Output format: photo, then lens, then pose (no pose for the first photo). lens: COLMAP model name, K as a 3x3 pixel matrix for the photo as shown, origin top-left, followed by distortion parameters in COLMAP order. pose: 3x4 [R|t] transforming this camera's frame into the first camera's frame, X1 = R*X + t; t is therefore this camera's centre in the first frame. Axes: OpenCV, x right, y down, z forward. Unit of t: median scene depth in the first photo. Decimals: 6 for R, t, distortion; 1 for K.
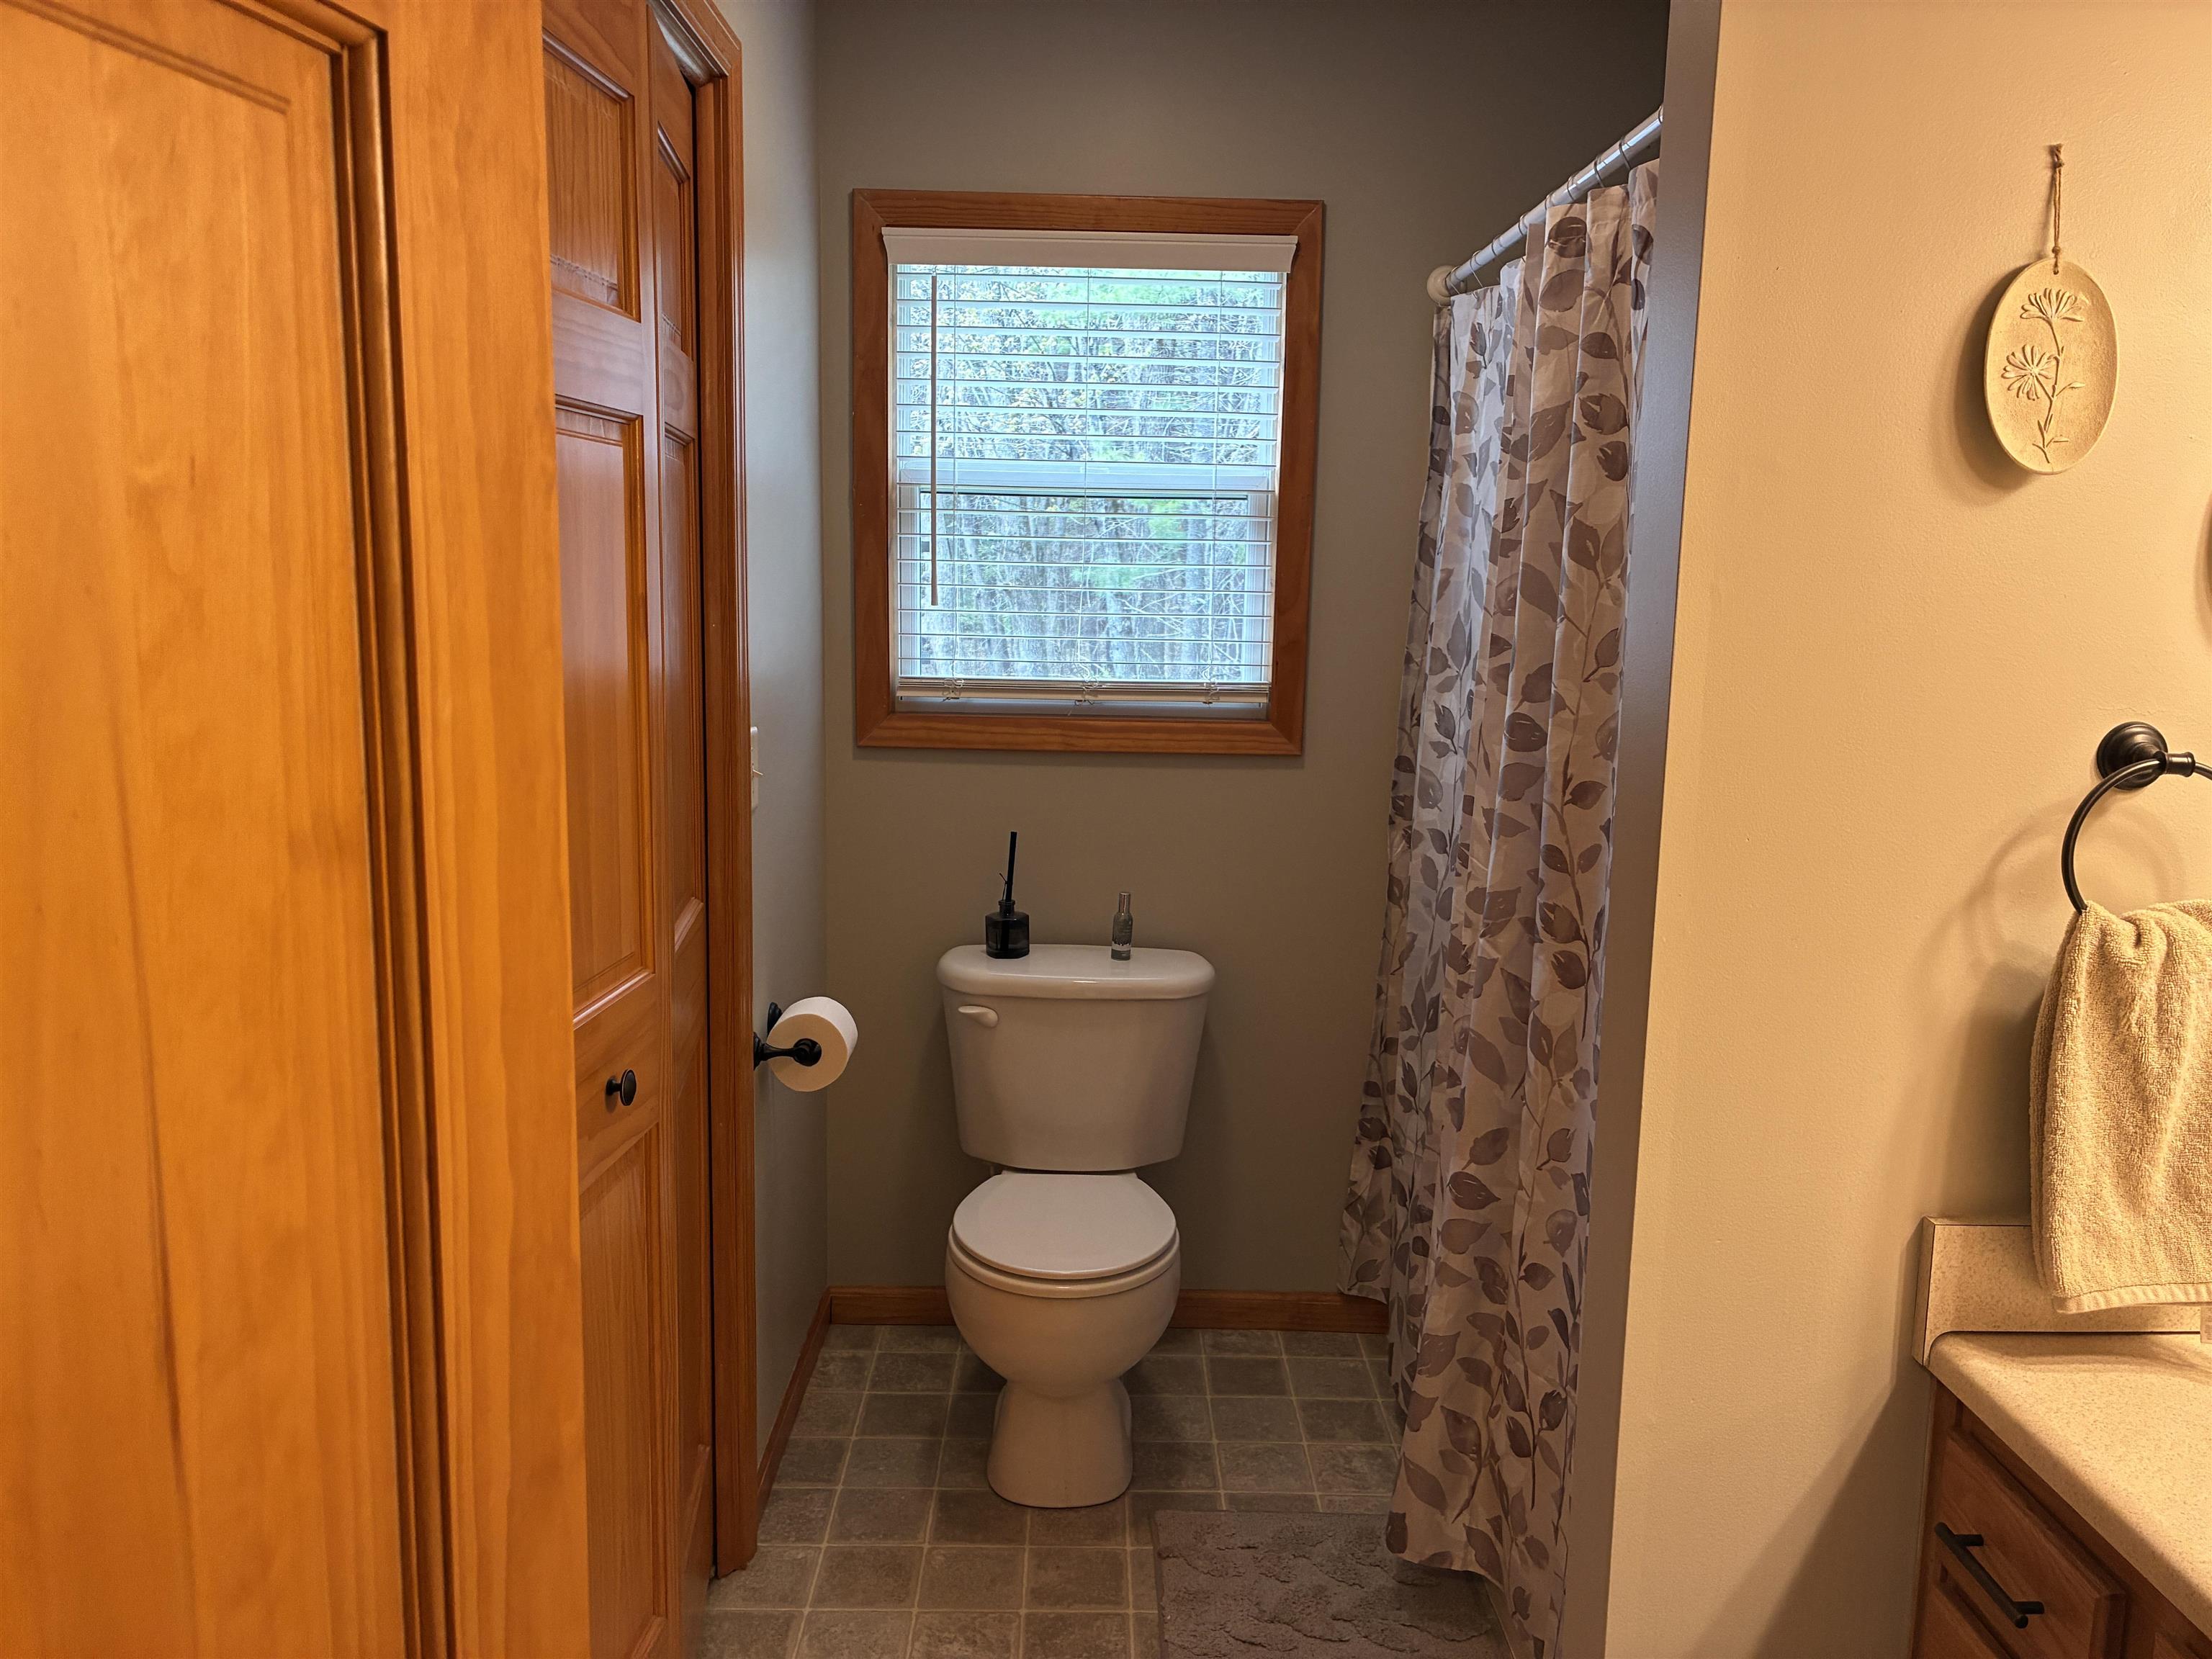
lens RADIAL K [[1684.9, 0, 1106.0], [0, 1684.9, 829.5], [0, 0, 1]] dist [0.023839, -0.030126]
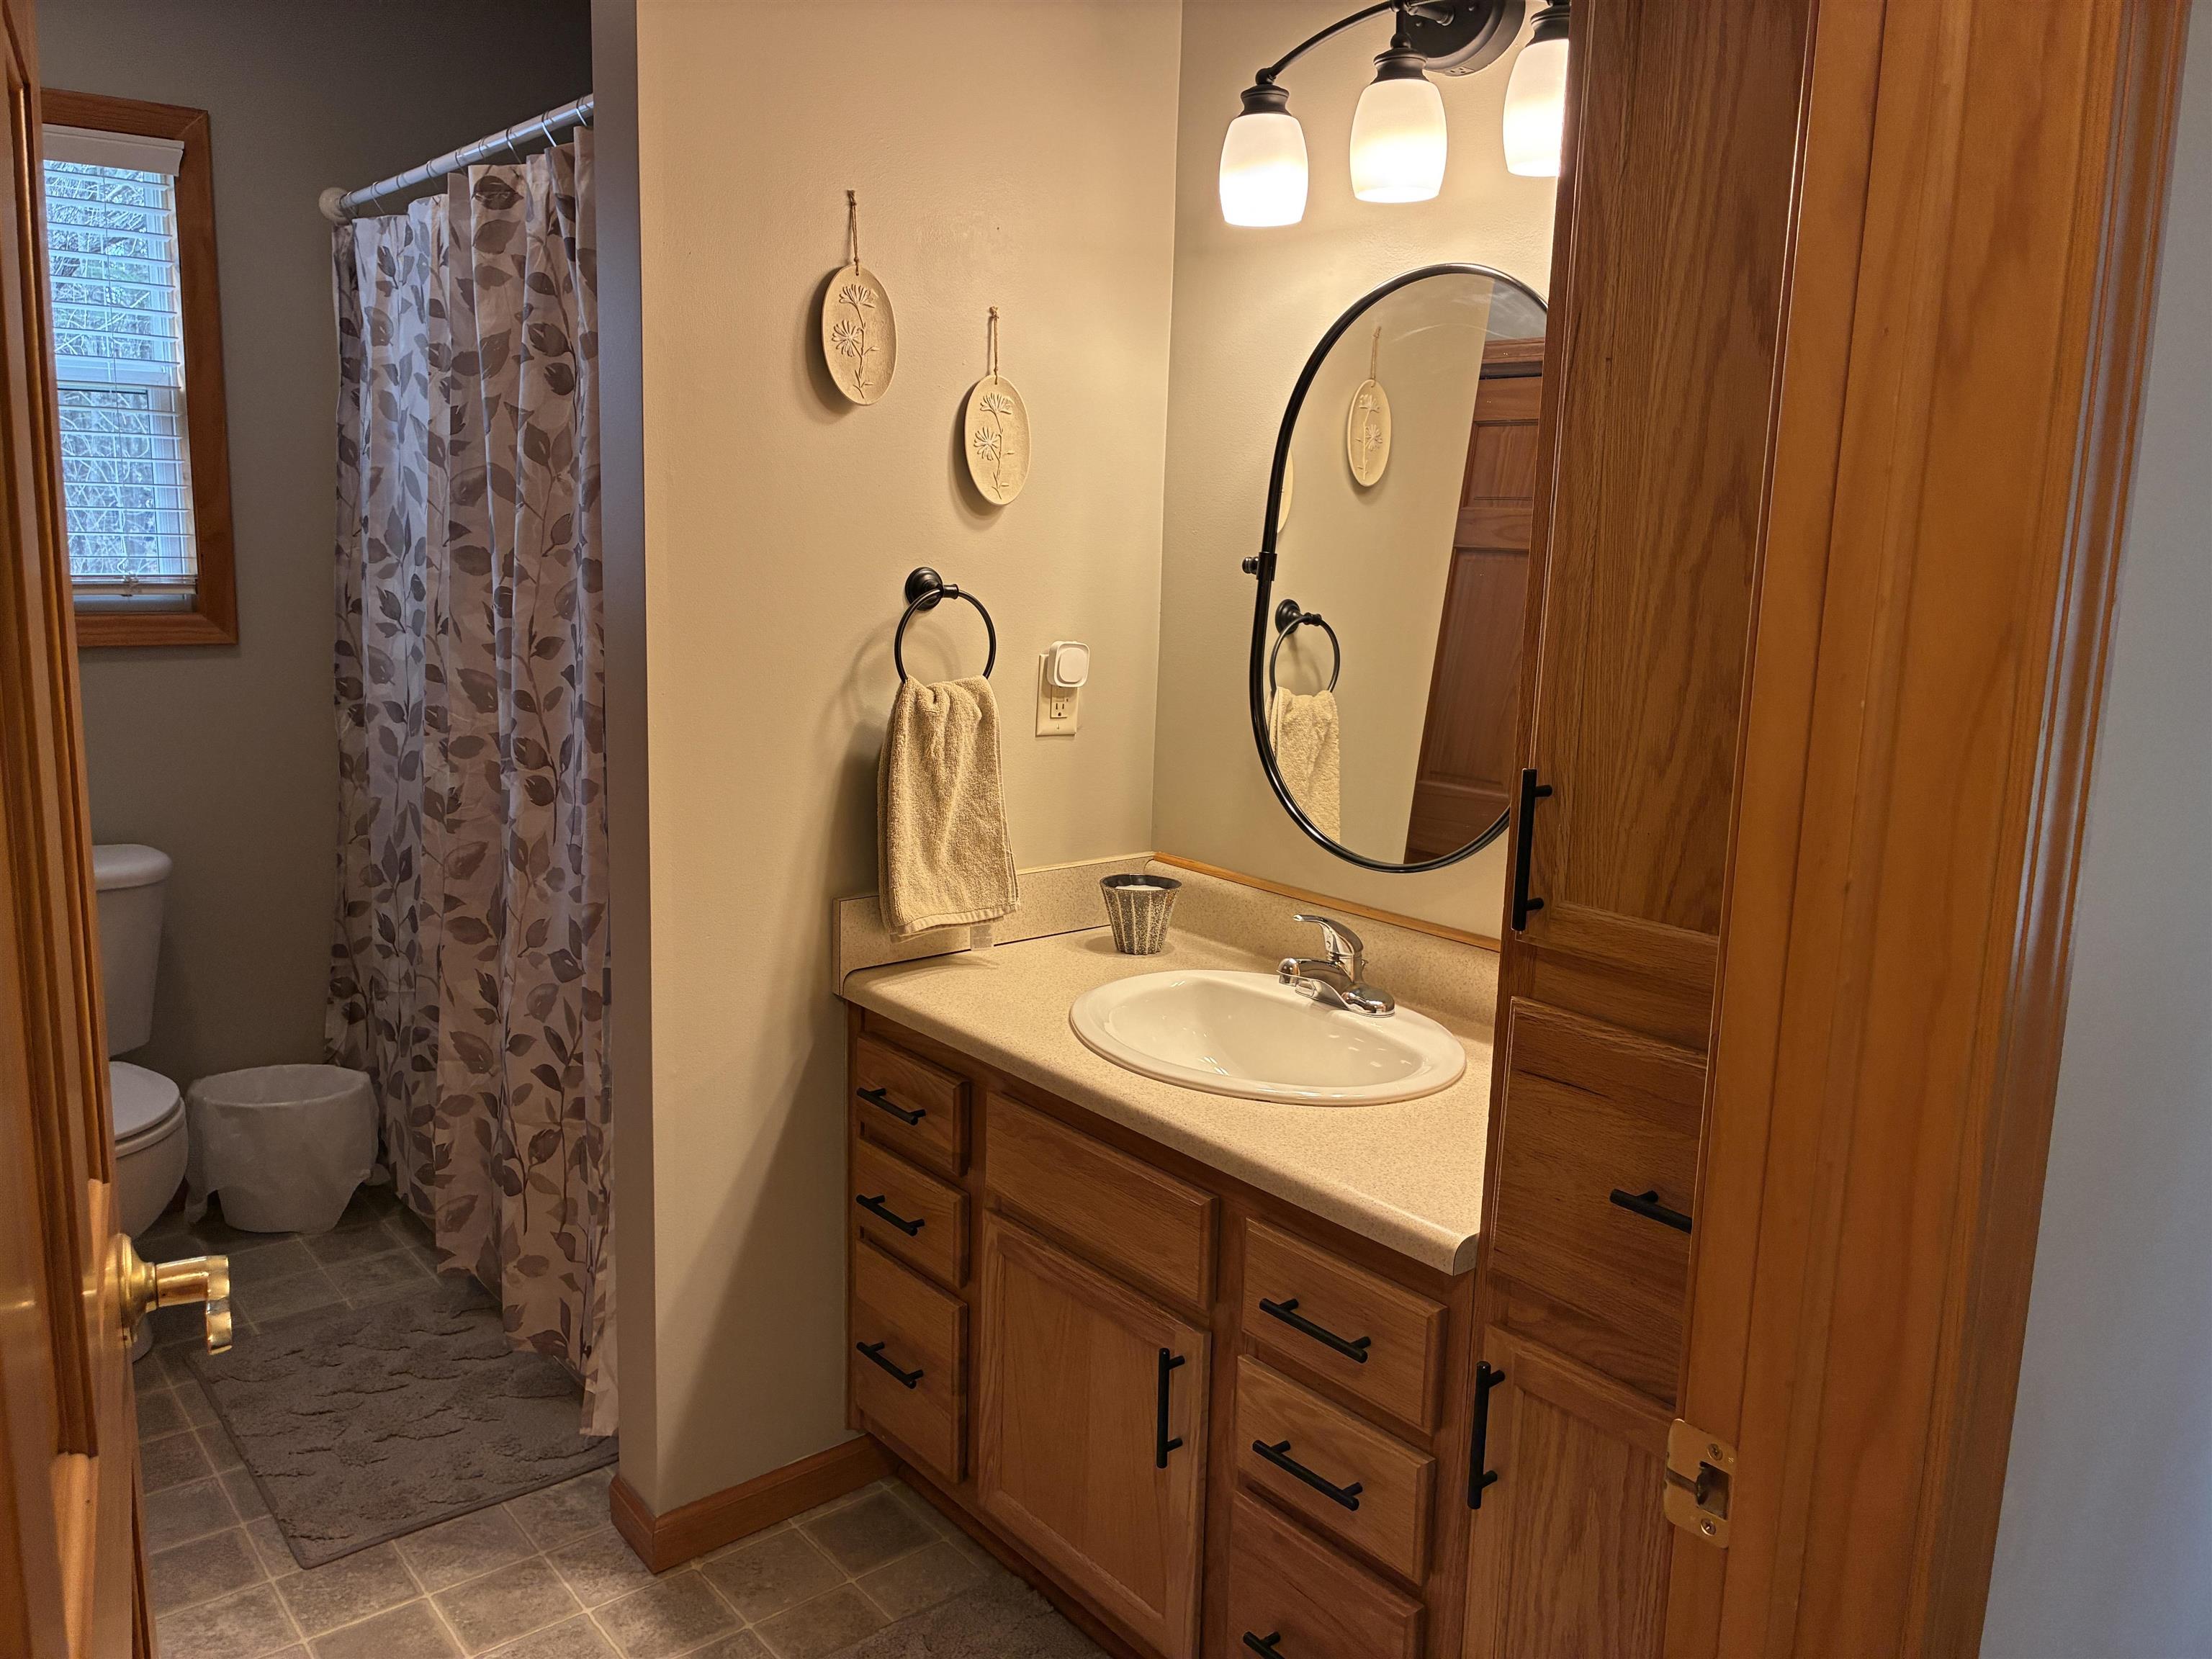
lens RADIAL K [[1719.1, 0, 1054.5], [0, 1719.1, 823.8], [0, 0, 1]] dist [0.083251, -0.095227]
pose [[0.800658, -0.101267, 0.590501, -0.146057], [0.079864, 0.994856, 0.062324, 0.045483], [-0.593774, -0.002741, 0.804627, -0.200081]]
